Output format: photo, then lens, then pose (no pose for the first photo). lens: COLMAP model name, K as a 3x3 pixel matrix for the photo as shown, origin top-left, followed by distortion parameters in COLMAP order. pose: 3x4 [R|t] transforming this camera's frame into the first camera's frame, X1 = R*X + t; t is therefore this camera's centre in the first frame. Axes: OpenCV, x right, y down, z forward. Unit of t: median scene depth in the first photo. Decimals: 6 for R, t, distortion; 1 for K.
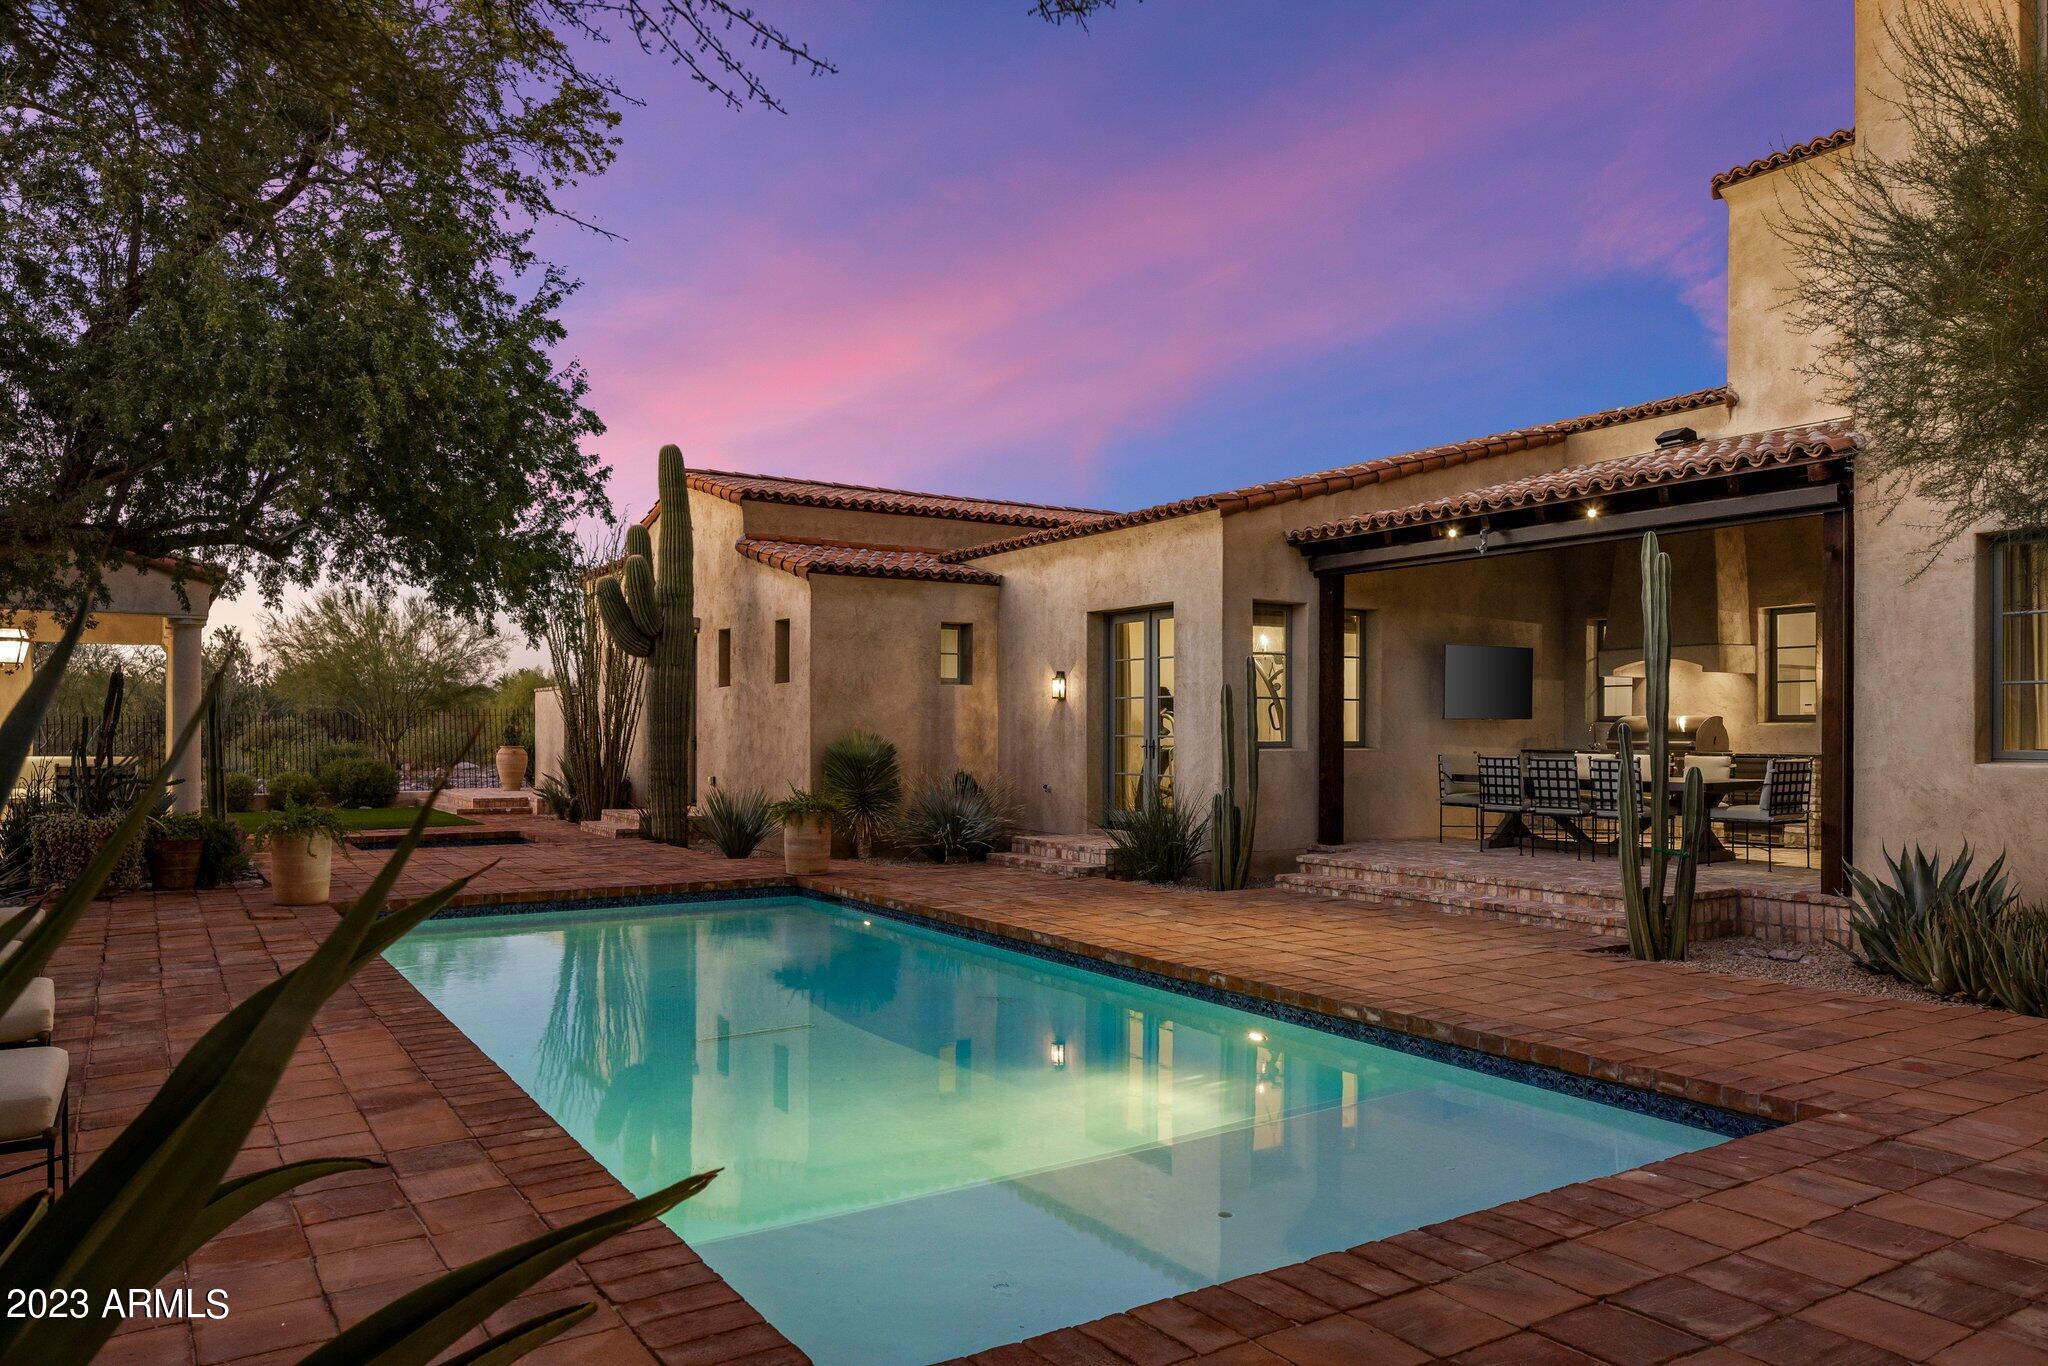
lens RADIAL K [[1382.0, 0, 1014.3], [0, 1382.0, 732.4], [0, 0, 1]] dist [-0.005666, -0.001488]
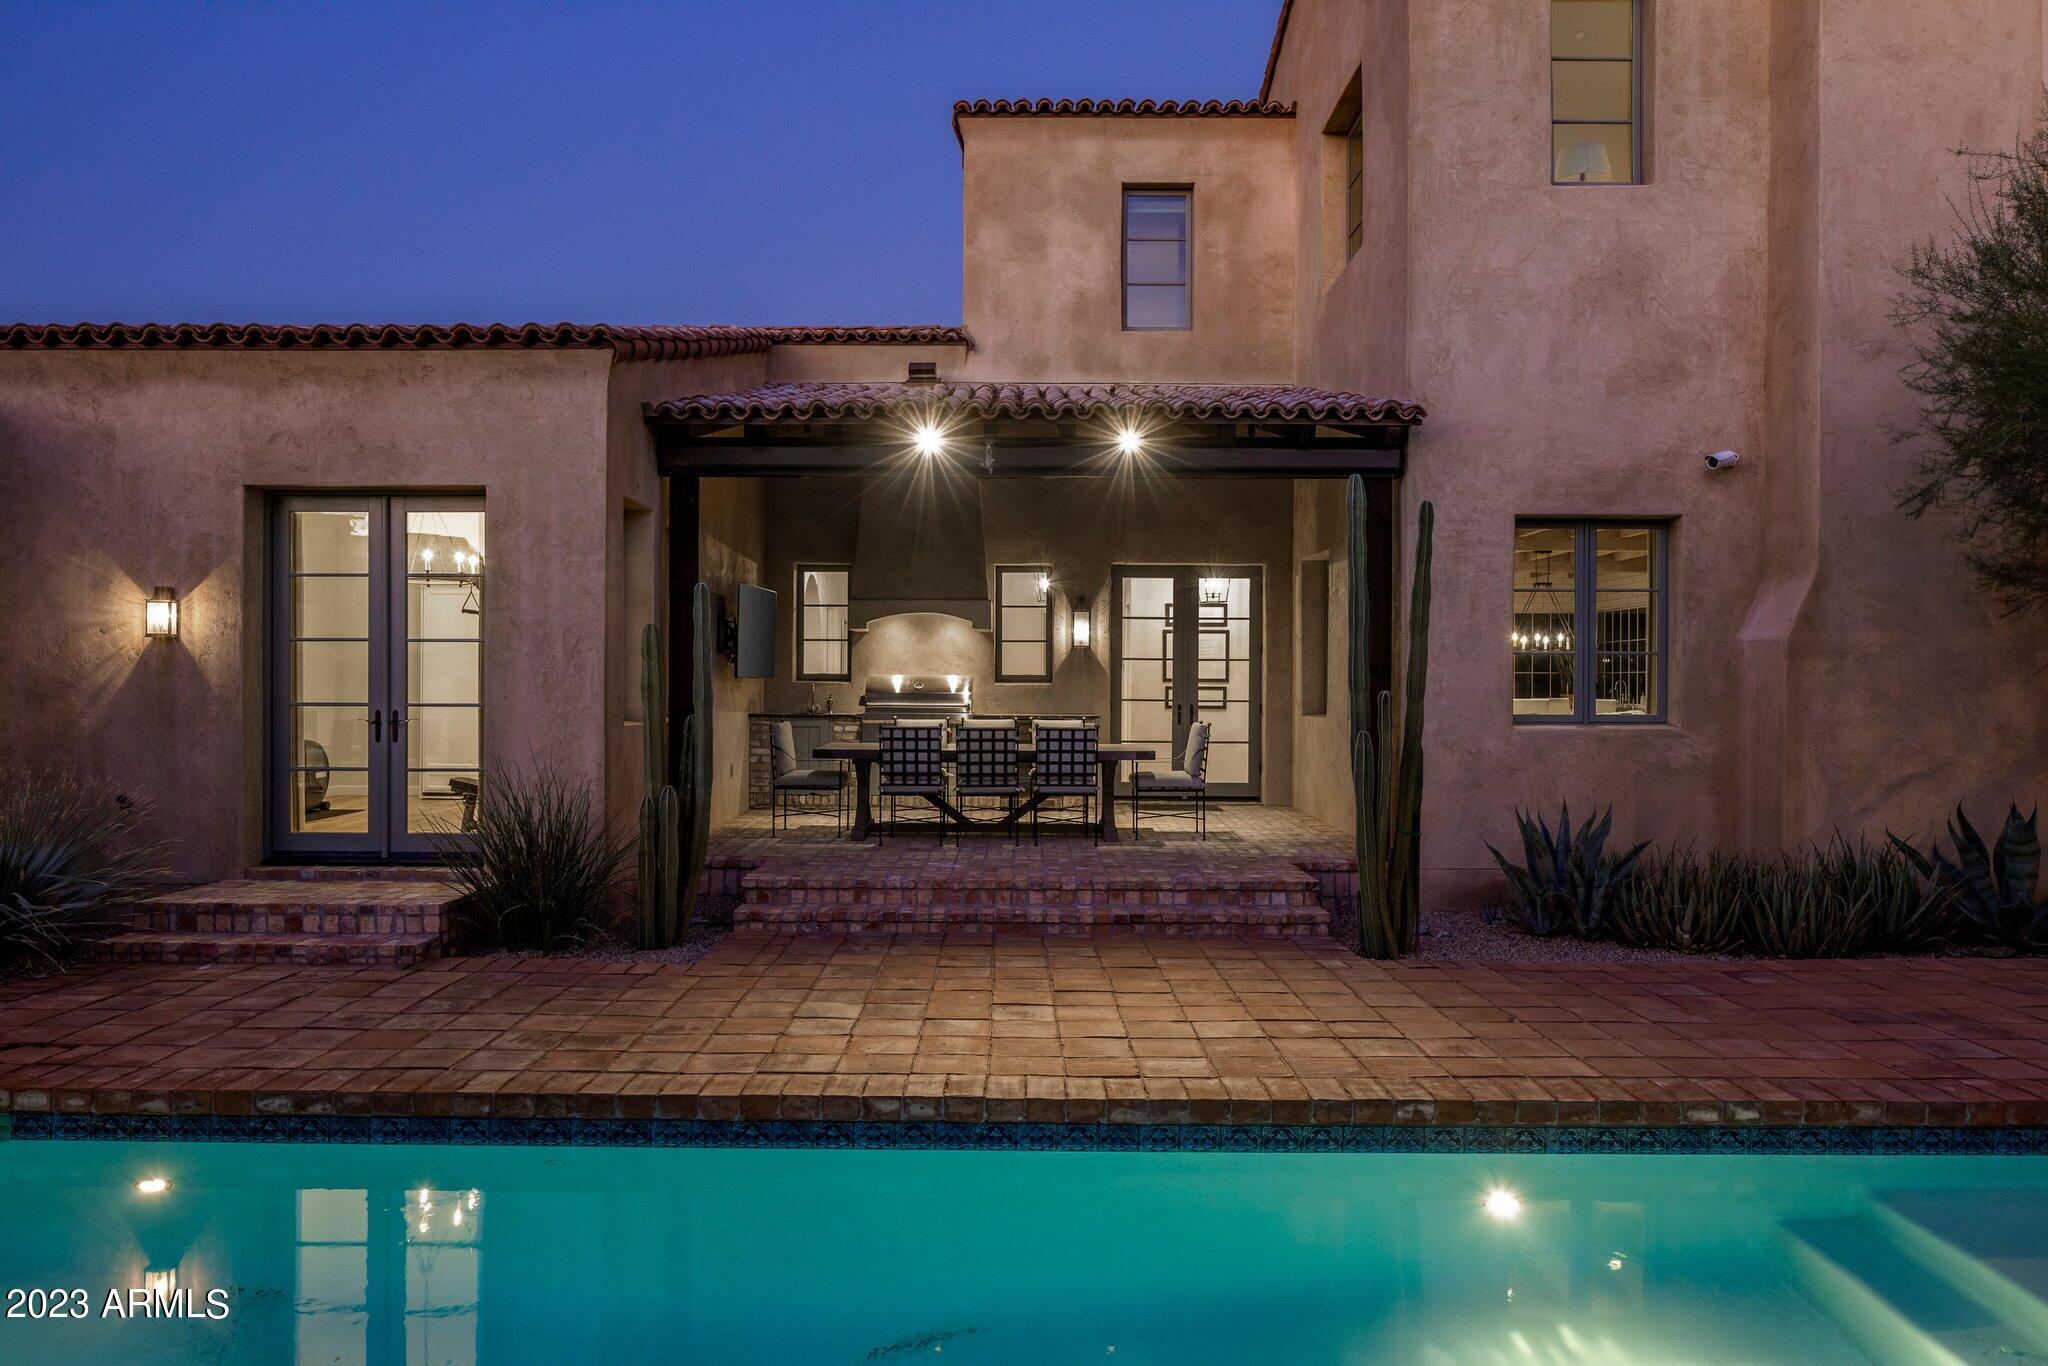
lens RADIAL K [[1382.0, 0, 1011.2], [0, 1382.0, 688.6], [0, 0, 1]] dist [-0.005666, -0.001488]
pose [[0.544865, -0.002689, 0.838519, -0.284700], [-0.000593, 0.999993, 0.003592, -0.007390], [-0.838523, -0.002454, 0.544860, 0.495869]]
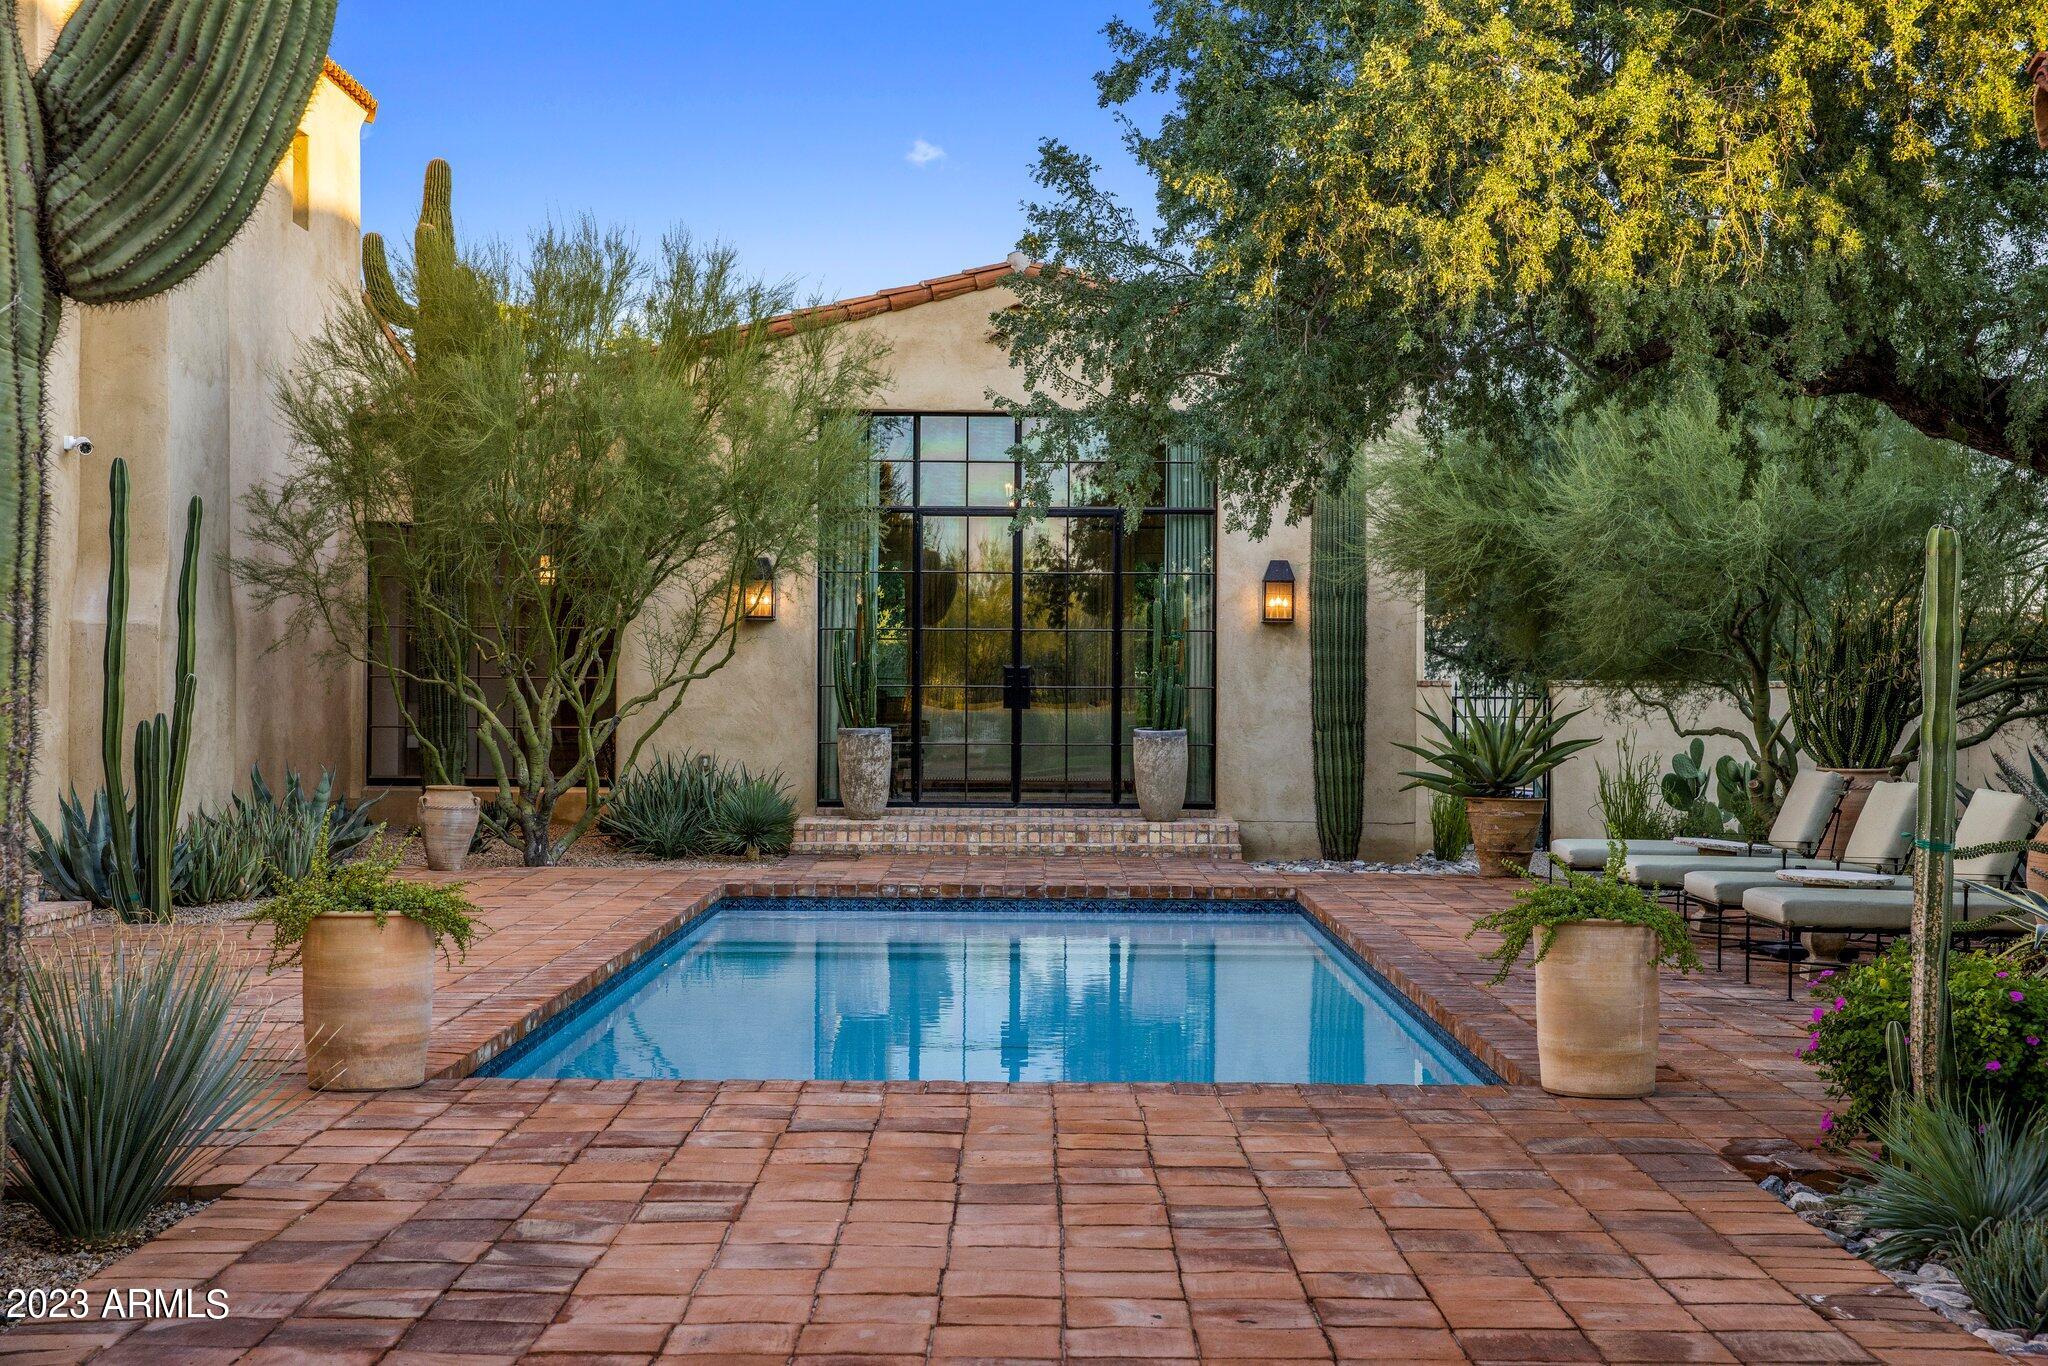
lens RADIAL K [[2821.0, 0, 1016.0], [0, 2821.0, 670.7], [0, 0, 1]] dist [0.097737, 0.000000]
pose [[-0.839341, -0.007879, 0.543549, -0.720730], [-0.008294, 0.999964, 0.001687, -0.011118], [-0.543543, -0.003092, -0.839376, 1.572552]]
